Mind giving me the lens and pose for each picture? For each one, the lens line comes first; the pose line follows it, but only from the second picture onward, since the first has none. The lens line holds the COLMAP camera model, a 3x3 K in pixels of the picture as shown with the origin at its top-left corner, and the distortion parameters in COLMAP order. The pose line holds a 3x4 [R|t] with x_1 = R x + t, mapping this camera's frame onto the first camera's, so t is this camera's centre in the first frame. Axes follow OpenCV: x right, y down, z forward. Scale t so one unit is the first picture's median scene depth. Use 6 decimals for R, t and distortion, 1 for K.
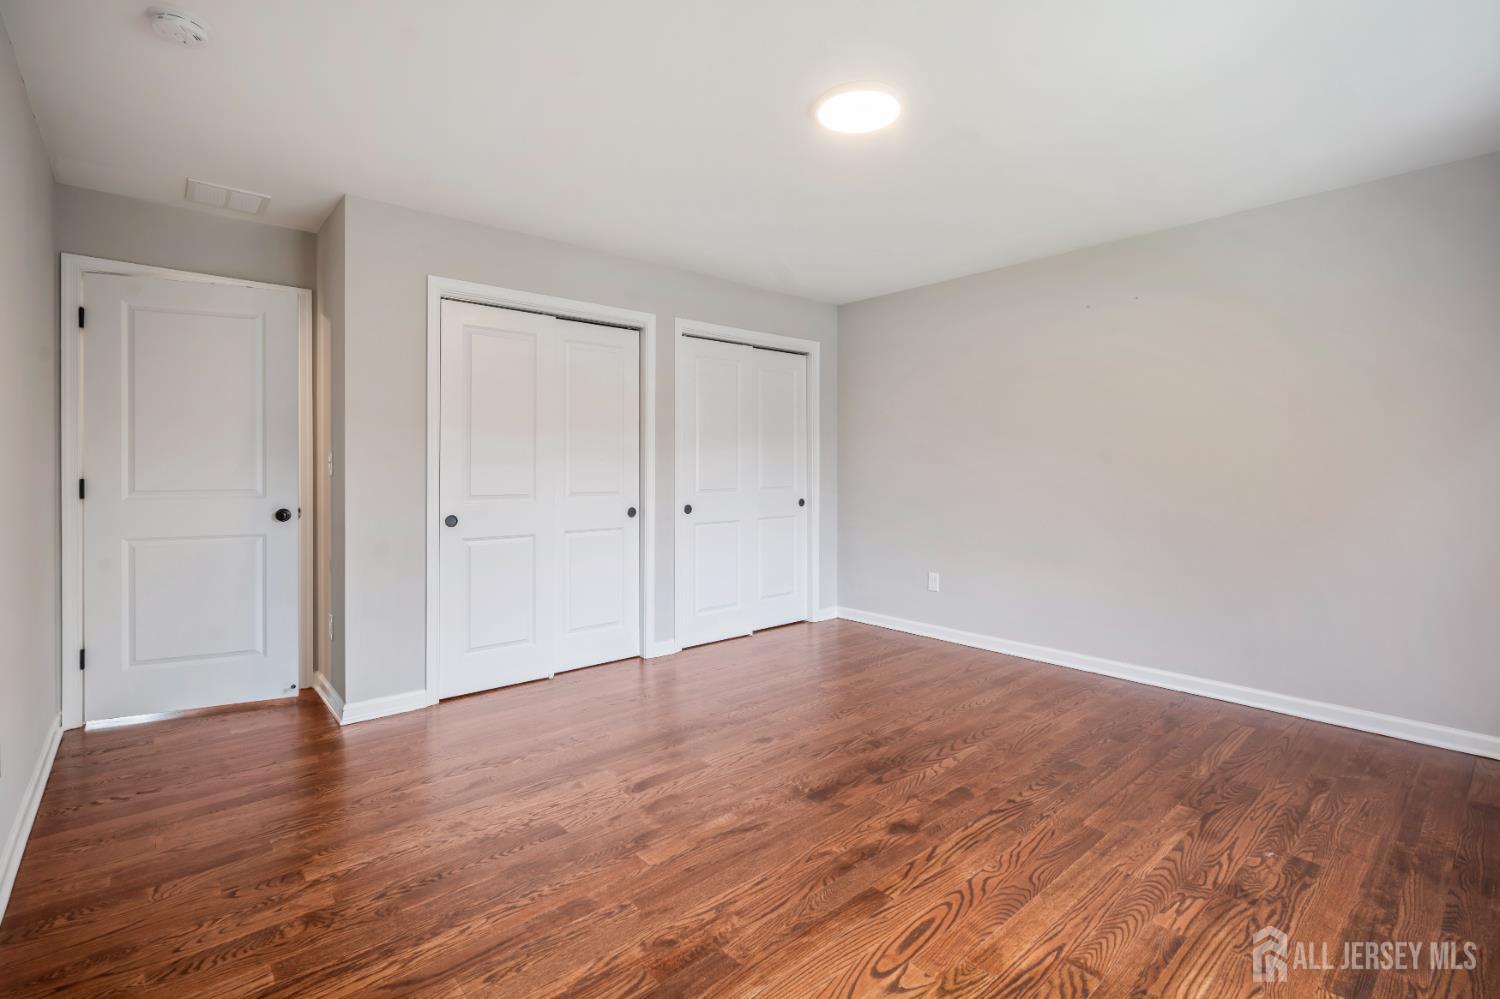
lens RADIAL K [[680.3, 0, 725.7], [0, 680.3, 464.8], [0, 0, 1]] dist [-0.005598, 0.001298]
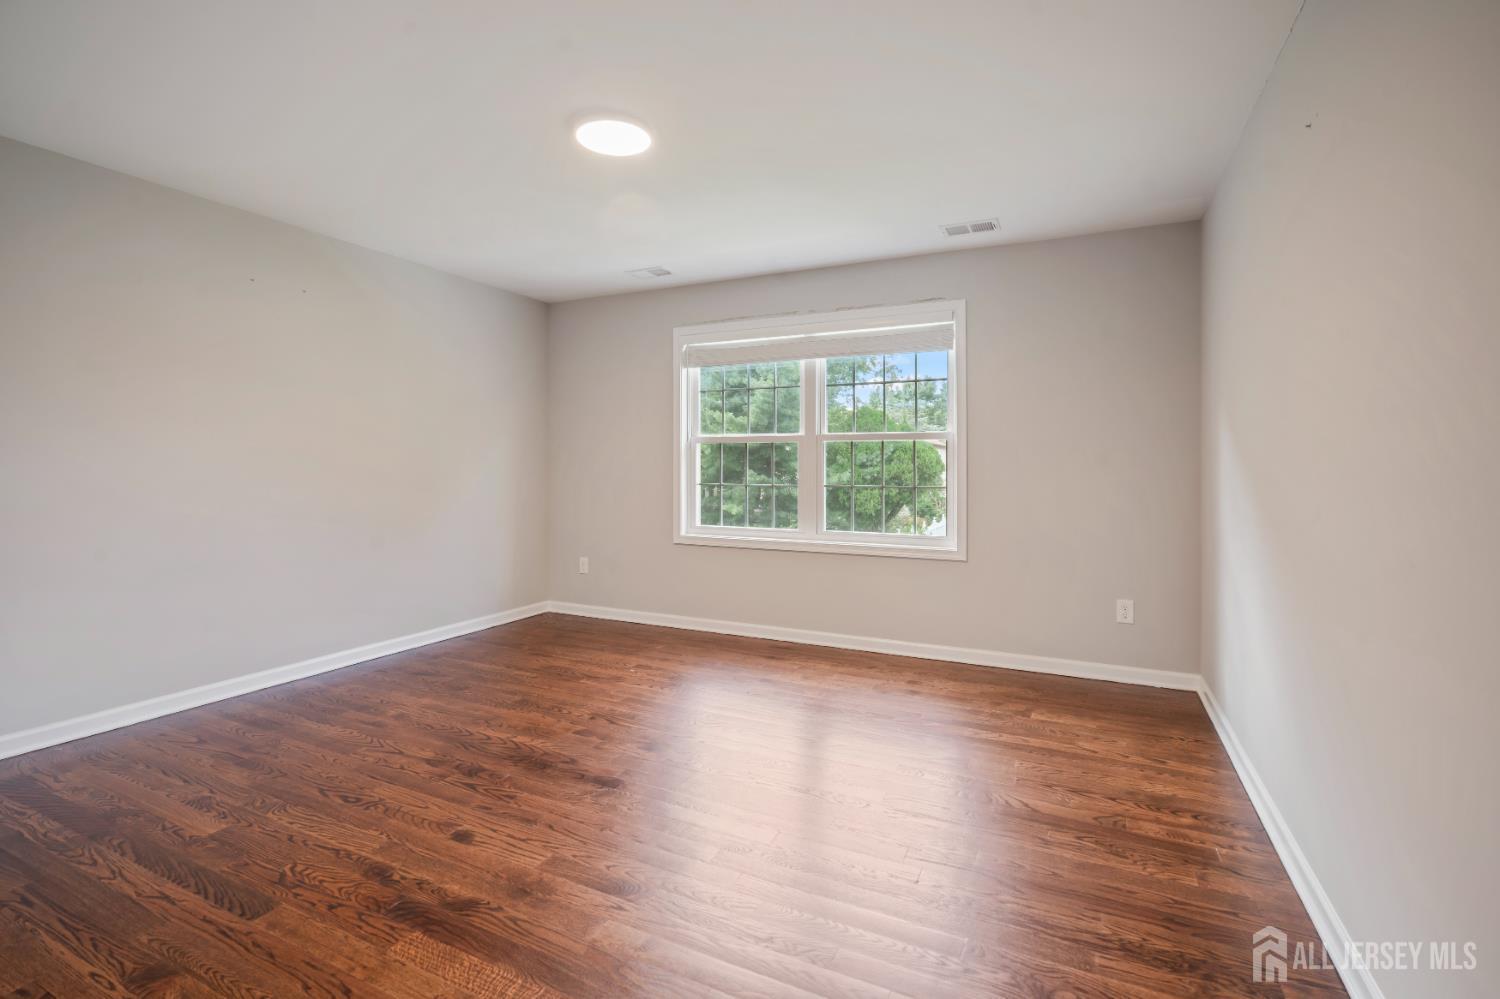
lens RADIAL K [[680.3, 0, 755.1], [0, 680.3, 481.0], [0, 0, 1]] dist [-0.005598, 0.001298]
pose [[-0.406677, -0.020395, 0.913344, -0.790251], [-0.009023, 0.999792, 0.018307, 0.003044], [-0.913528, -0.000796, -0.406776, 1.079623]]
